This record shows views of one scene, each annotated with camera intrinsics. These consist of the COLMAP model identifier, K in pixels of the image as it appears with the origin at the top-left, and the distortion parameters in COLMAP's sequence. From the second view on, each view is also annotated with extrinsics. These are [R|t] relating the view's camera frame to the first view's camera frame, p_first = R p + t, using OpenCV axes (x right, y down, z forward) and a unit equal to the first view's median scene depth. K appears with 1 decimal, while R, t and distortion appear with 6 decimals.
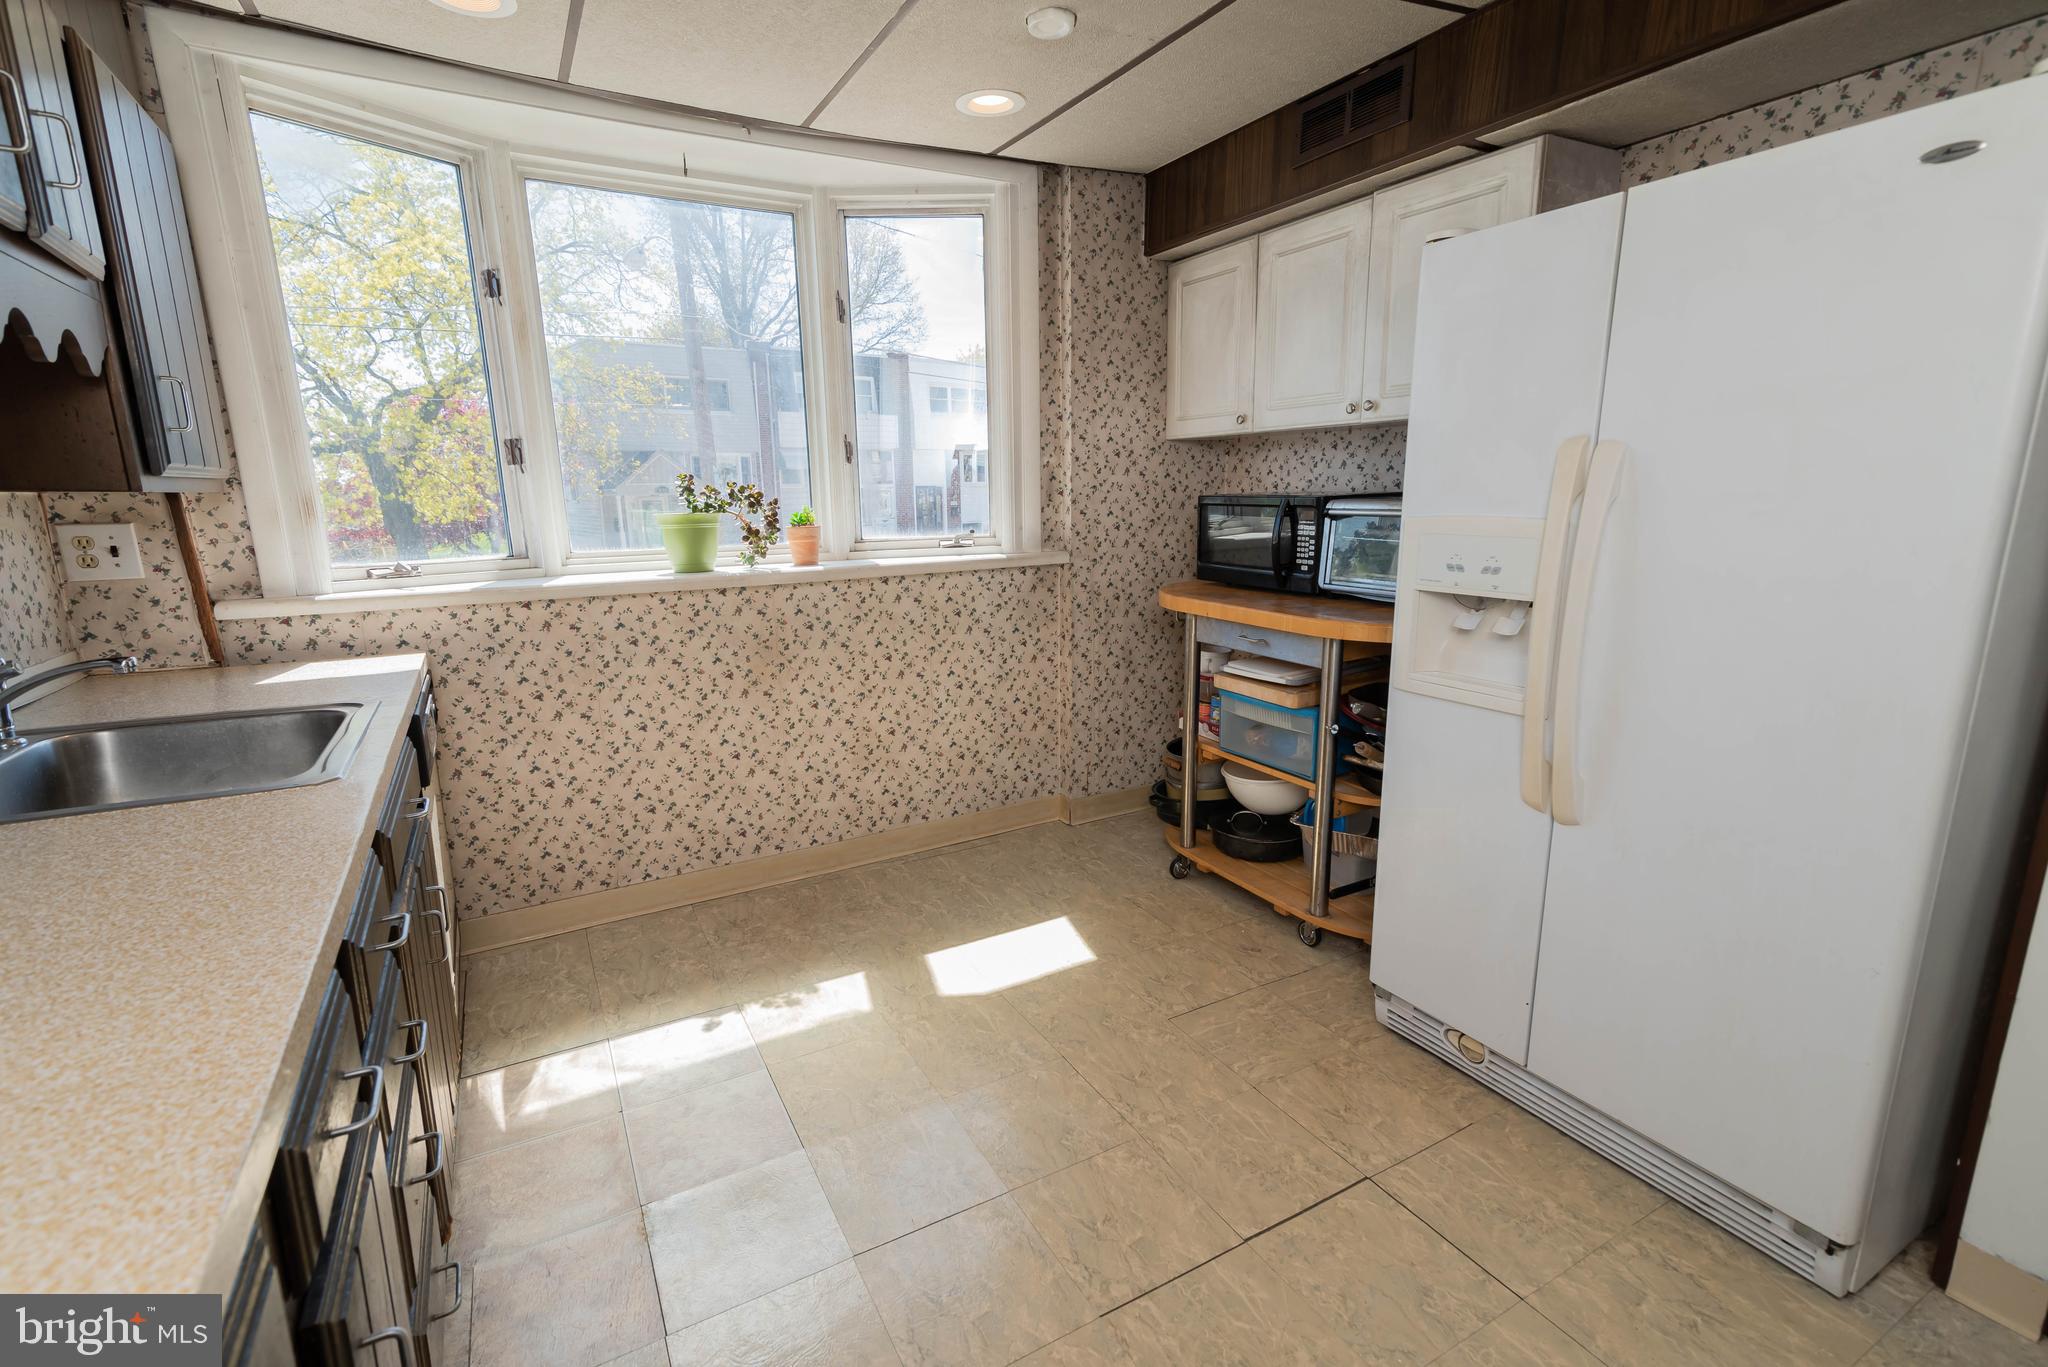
lens RADIAL K [[919.4, 0, 1007.2], [0, 919.4, 685.0], [0, 0, 1]] dist [0.012949, -0.002382]
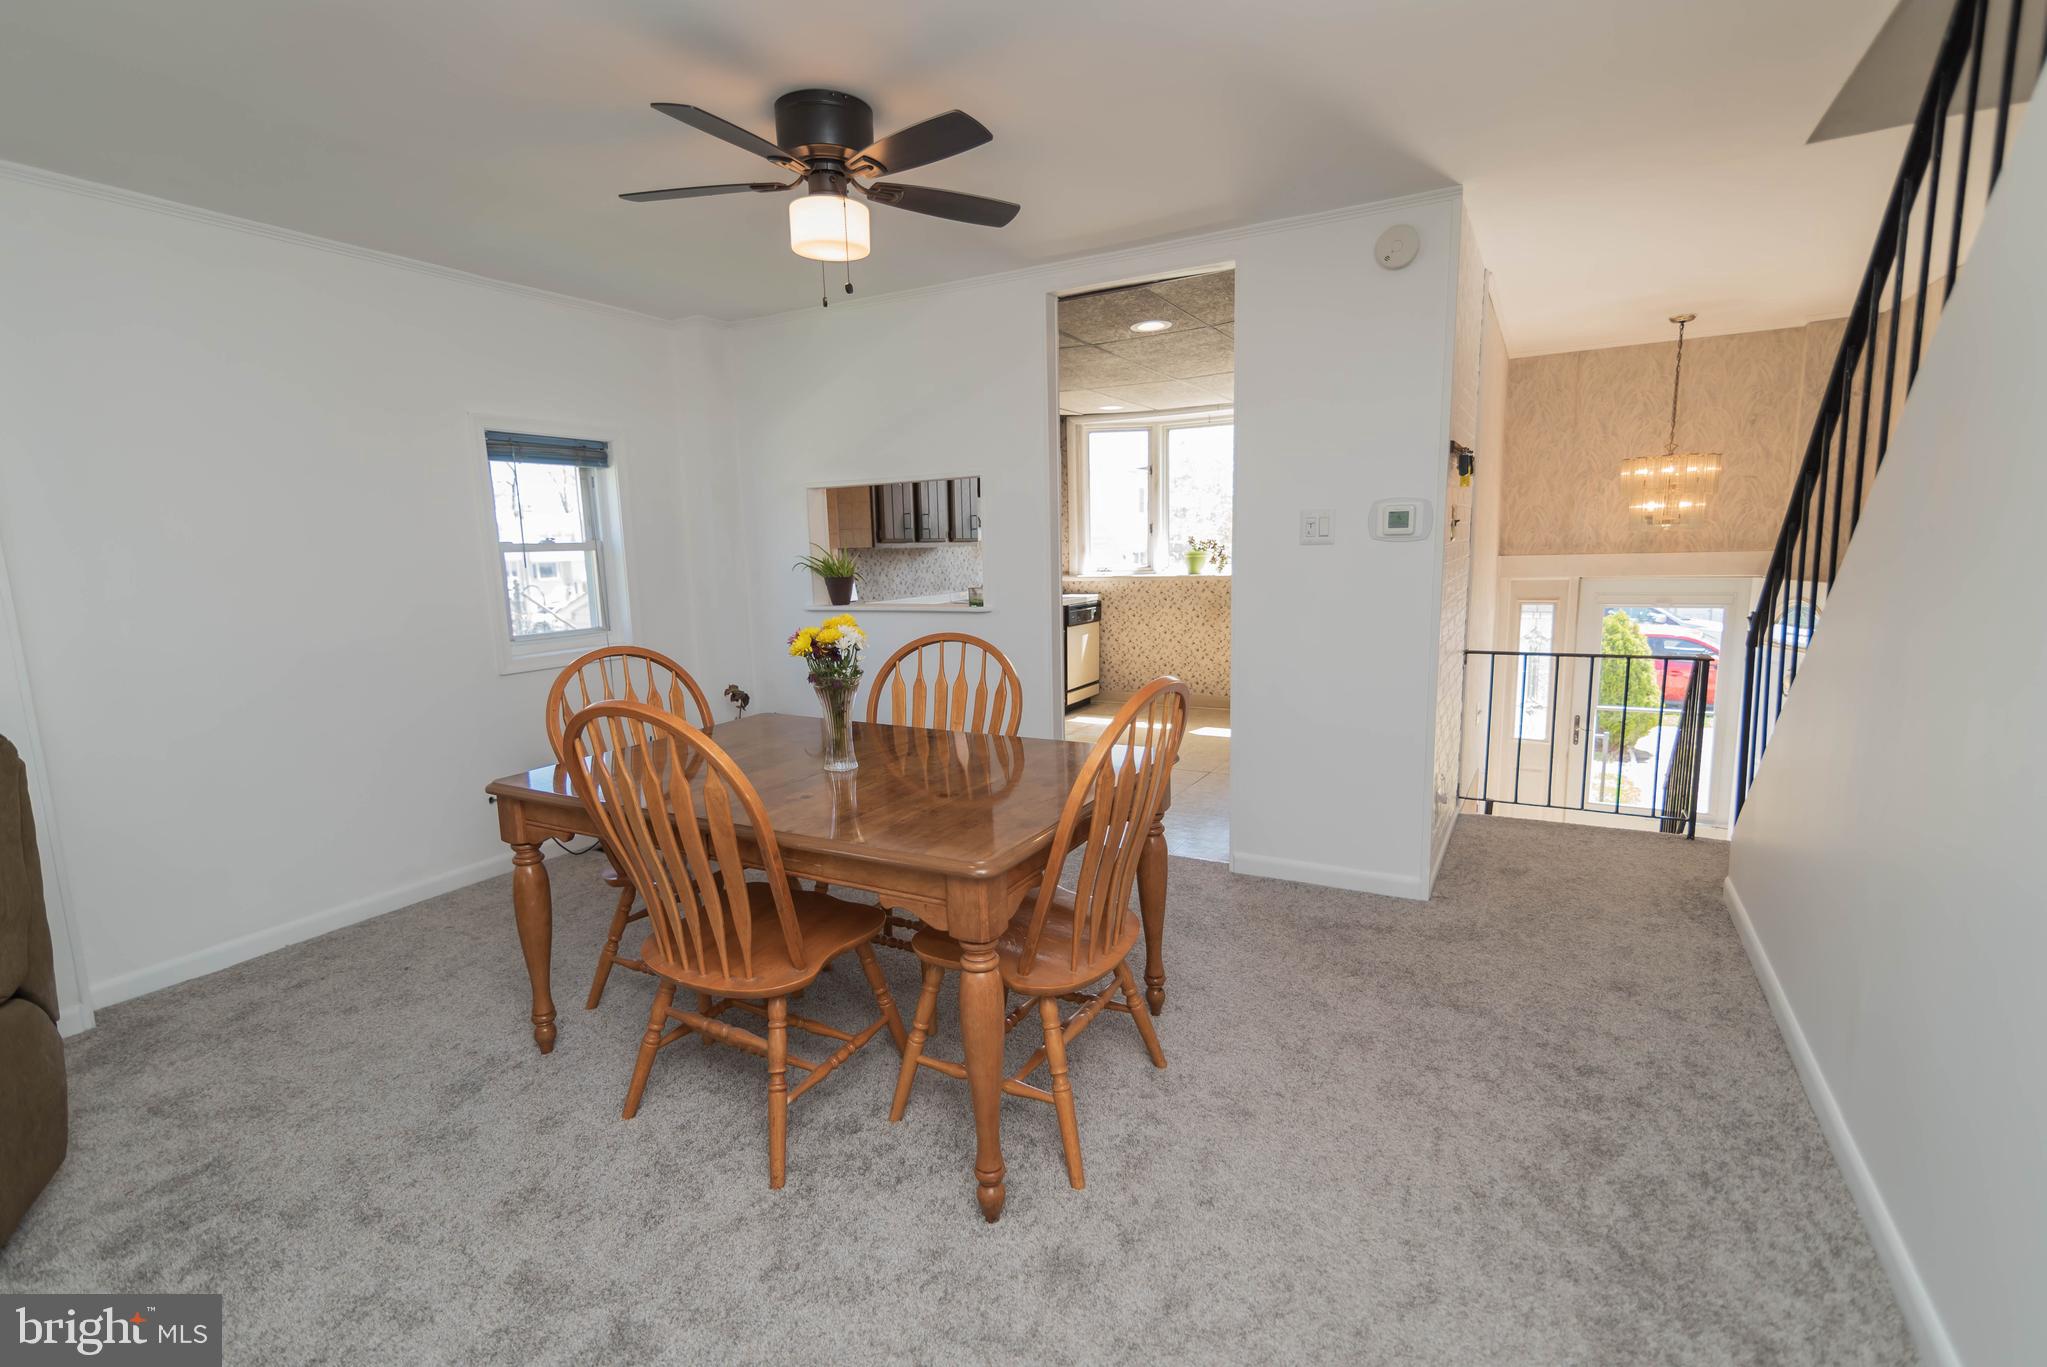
lens RADIAL K [[918.9, 0, 1032.9], [0, 918.9, 674.3], [0, 0, 1]] dist [0.012949, -0.002382]
pose [[0.538728, 0.122233, -0.833565, 1.599672], [-0.161420, 0.986064, 0.040271, 0.119759], [0.826871, 0.112859, 0.550951, -0.740335]]
